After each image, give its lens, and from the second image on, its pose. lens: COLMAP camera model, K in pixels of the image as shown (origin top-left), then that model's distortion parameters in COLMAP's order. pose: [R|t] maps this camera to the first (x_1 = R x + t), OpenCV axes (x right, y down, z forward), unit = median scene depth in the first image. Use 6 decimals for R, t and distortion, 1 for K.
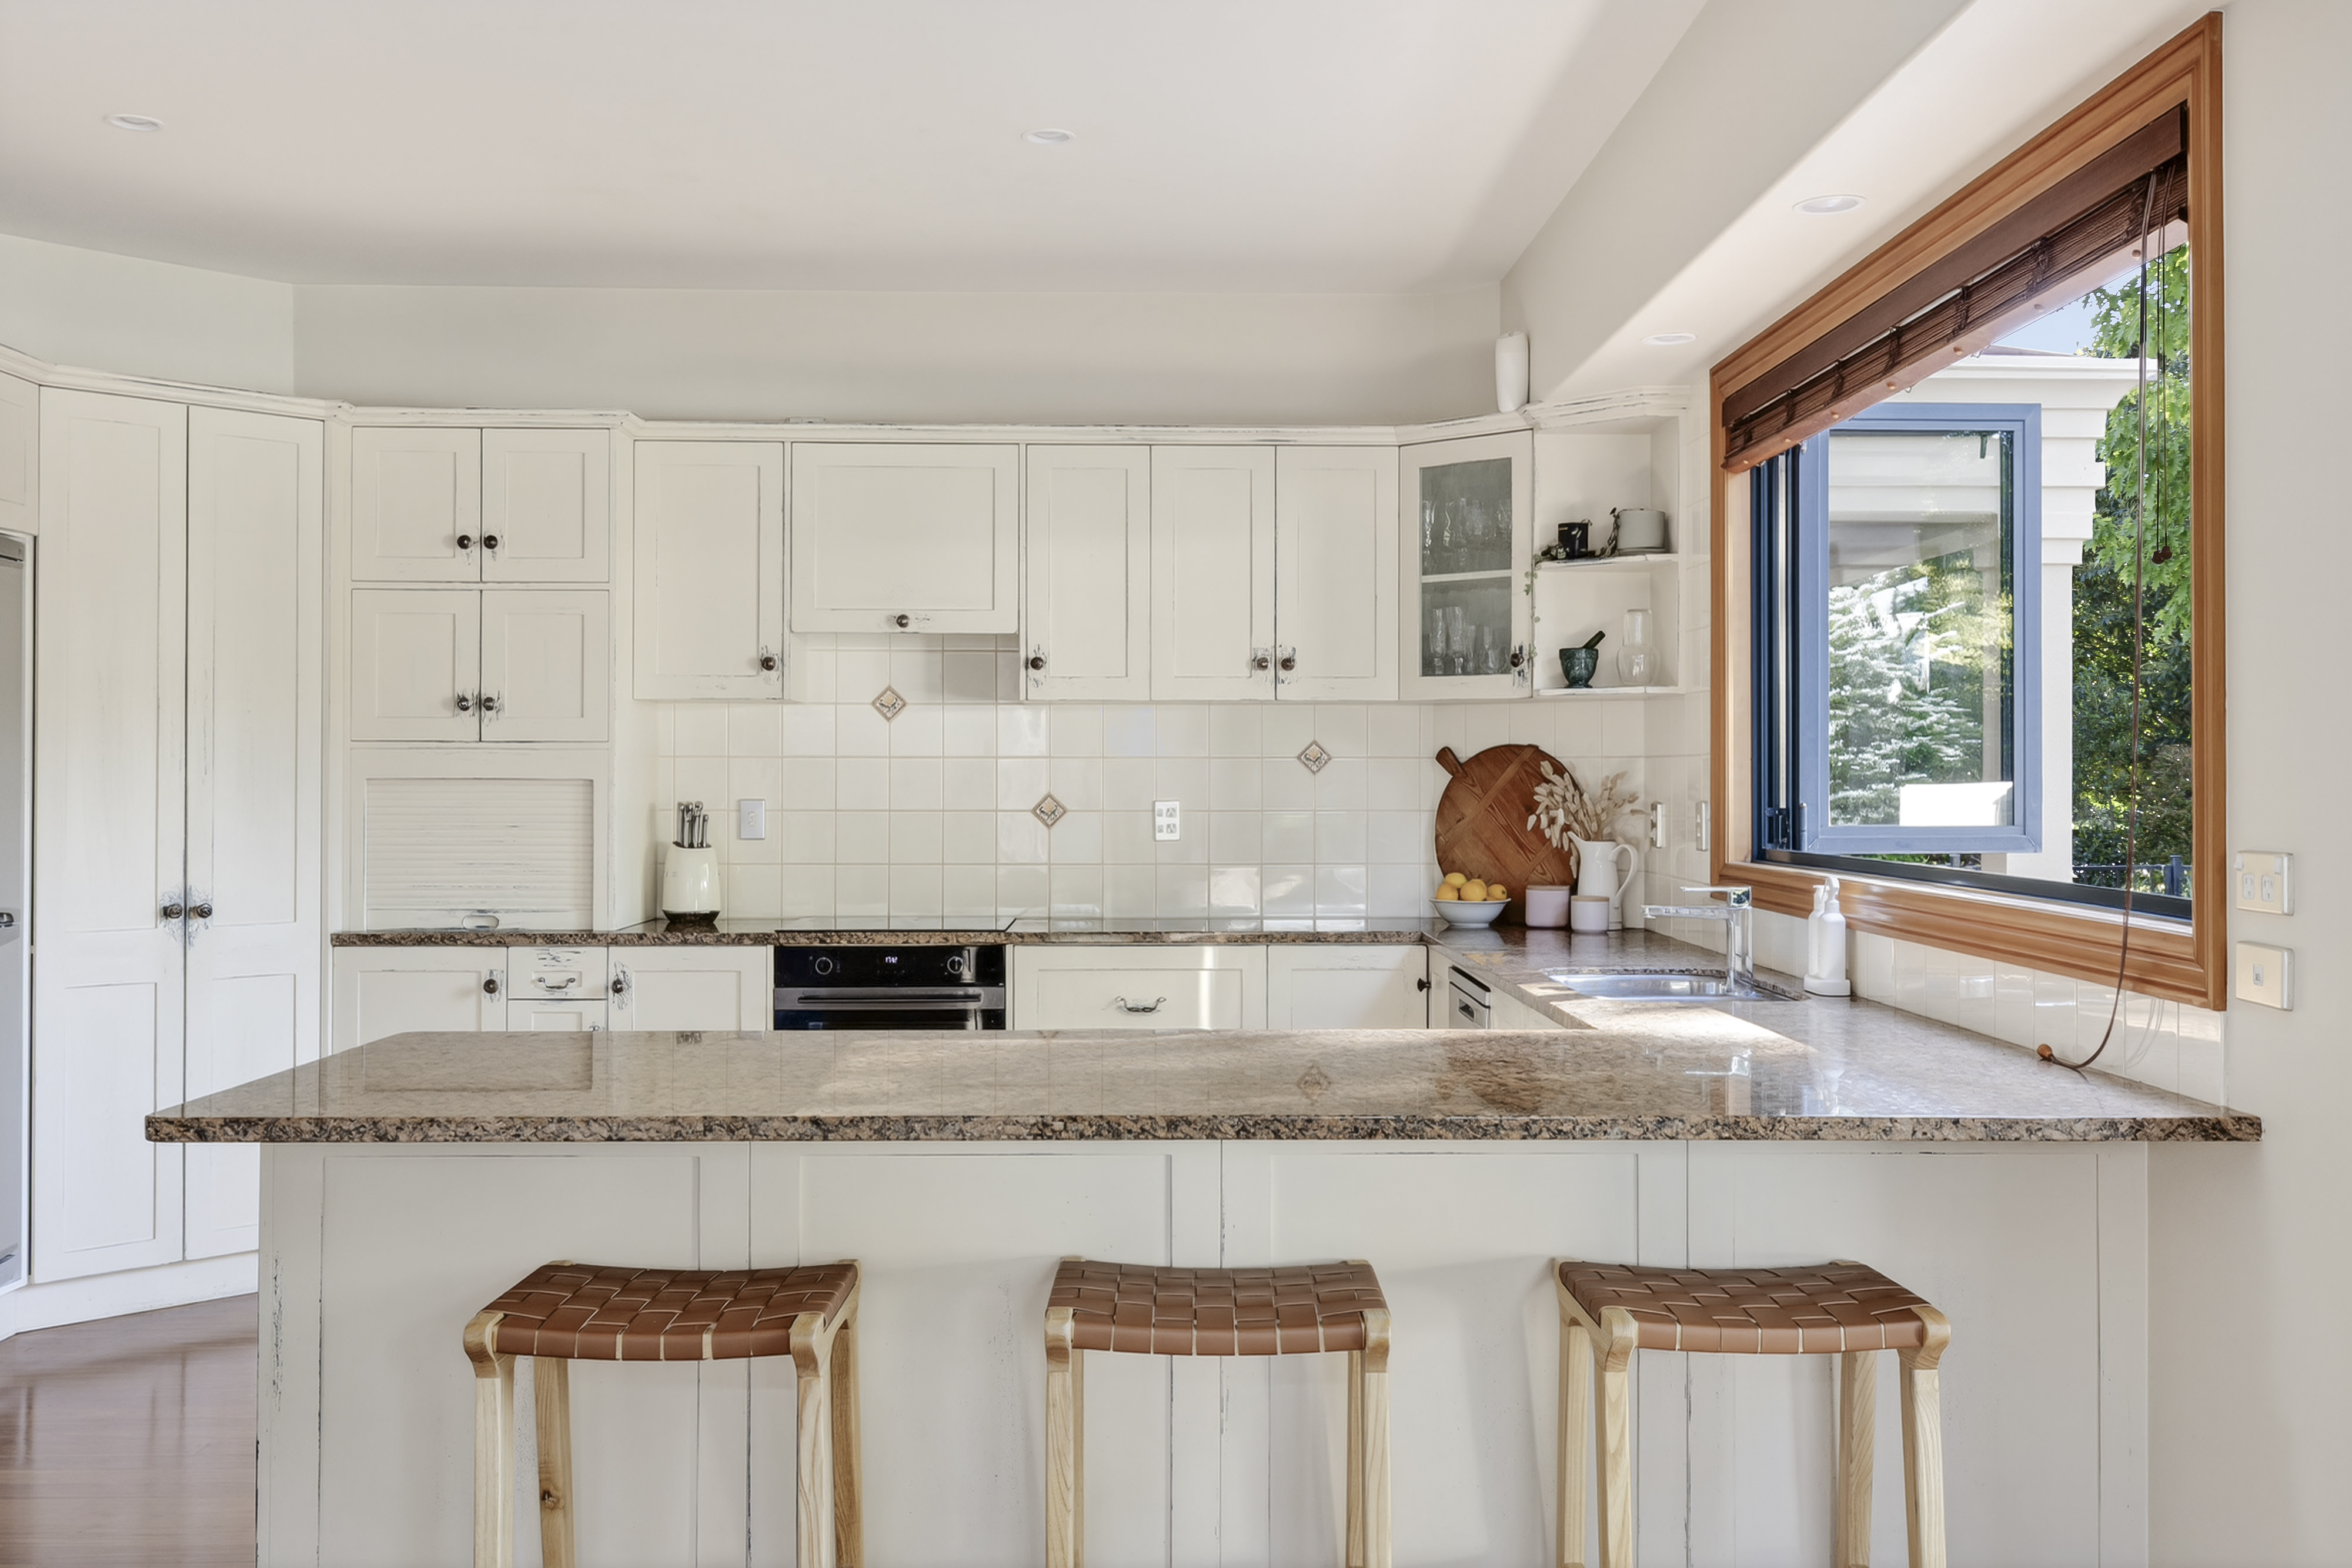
lens RADIAL K [[2185.3, 0, 1177.3], [0, 2185.3, 754.5], [0, 0, 1]] dist [0.010954, 0.011286]
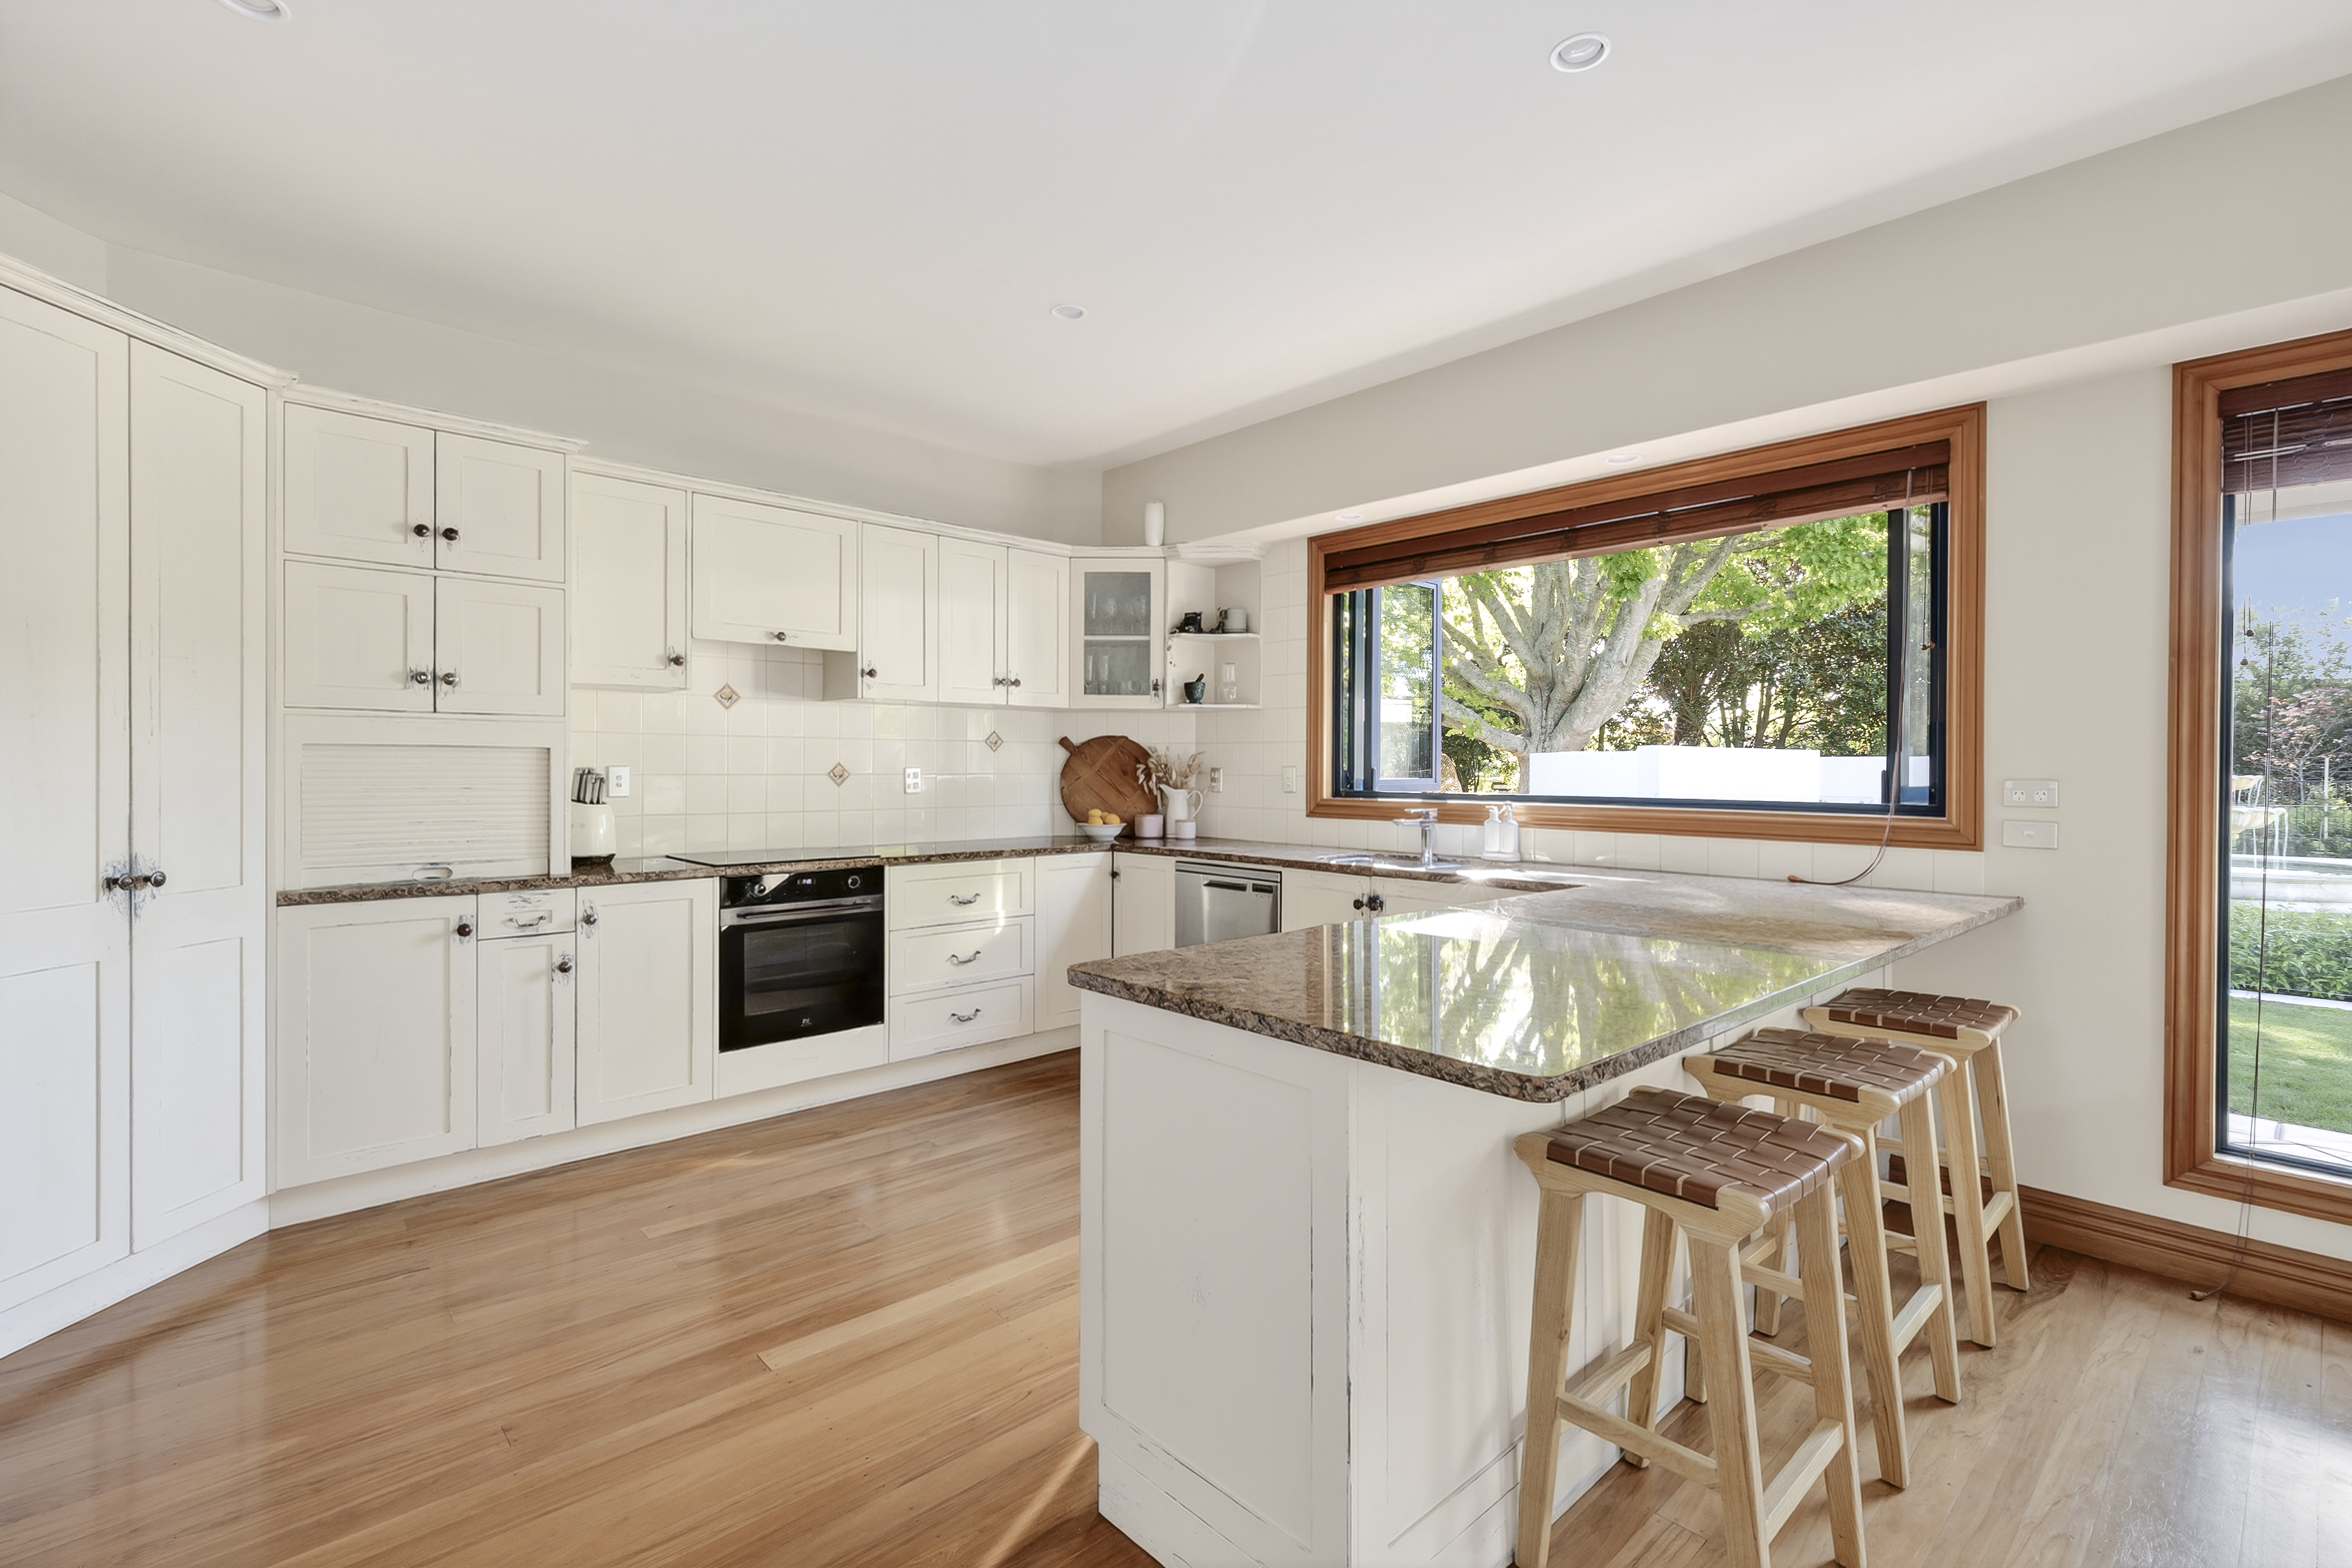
lens RADIAL K [[1064.6, 0, 1182.6], [0, 1064.6, 769.9], [0, 0, 1]] dist [0.011404, -0.000135]
pose [[0.742747, -0.000081, 0.669572, -0.402204], [-0.009363, 0.999901, 0.010507, 0.014192], [-0.669506, -0.014074, 0.742673, 0.340736]]
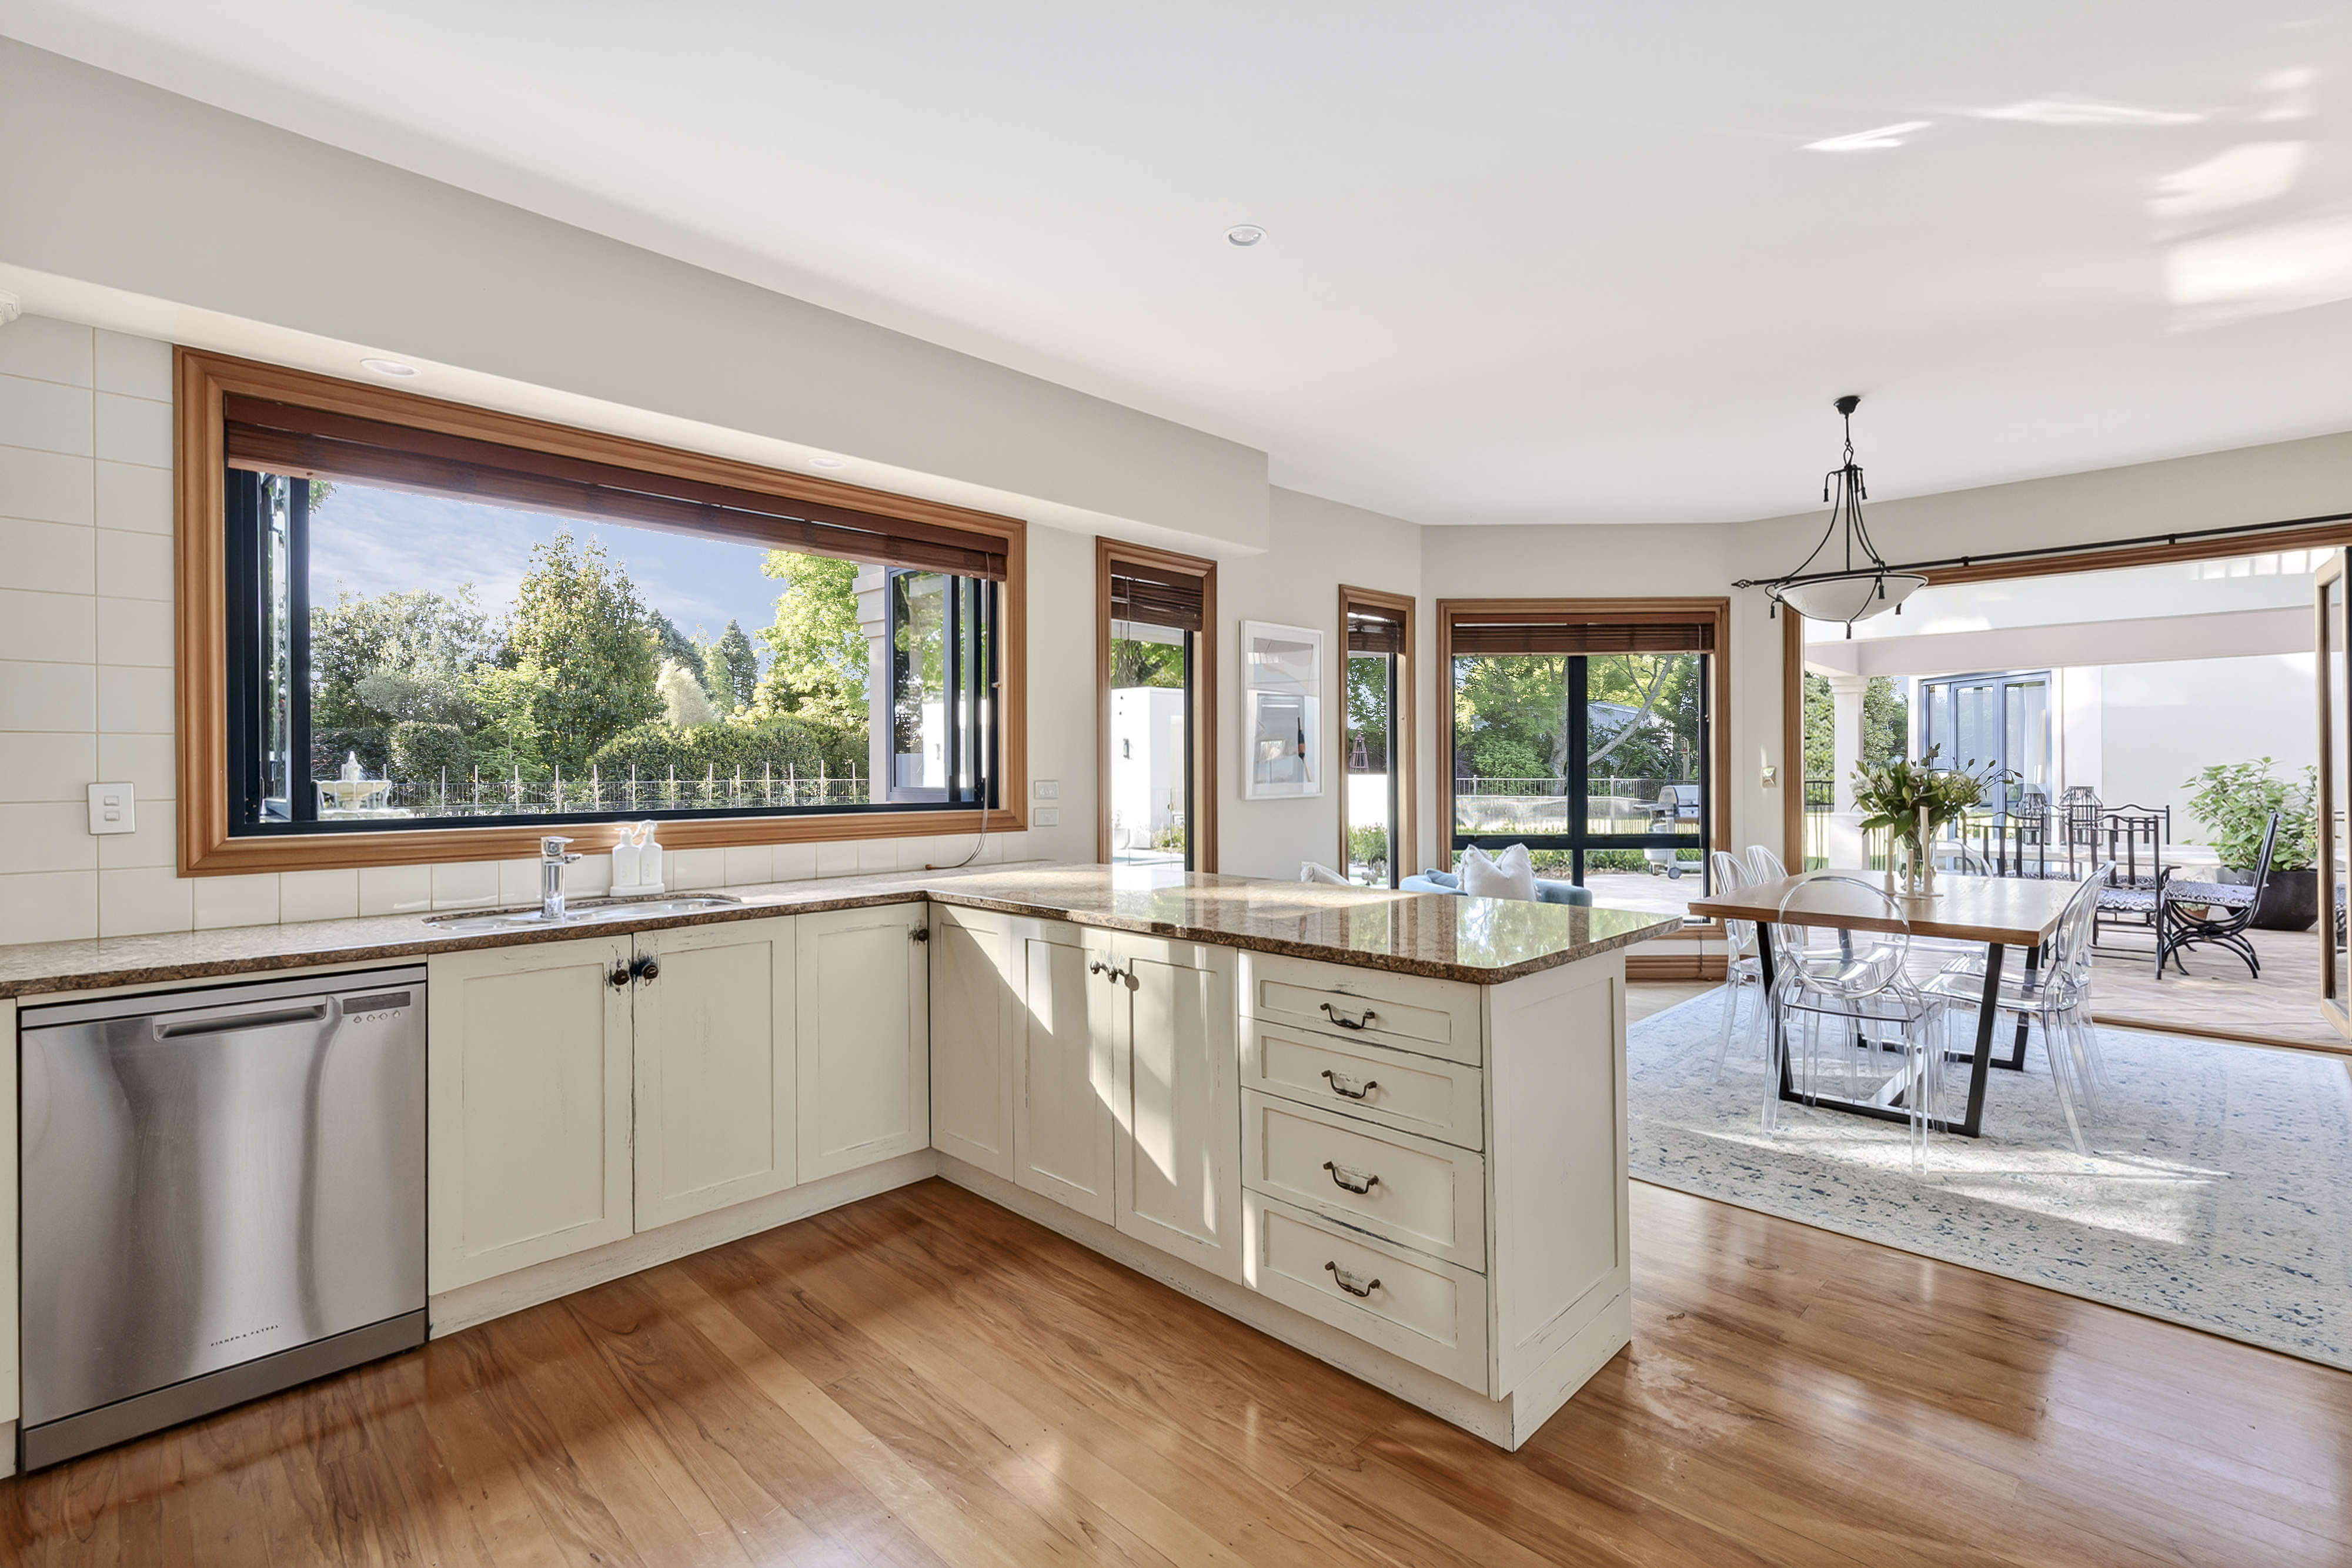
lens RADIAL K [[1064.6, 0, 1182.6], [0, 1064.6, 769.9], [0, 0, 1]] dist [0.011404, -0.000135]
pose [[-0.703680, -0.000207, 0.710517, -0.377677], [-0.002868, 0.999993, -0.002549, 0.014554], [-0.710511, -0.003832, -0.703676, 0.903862]]
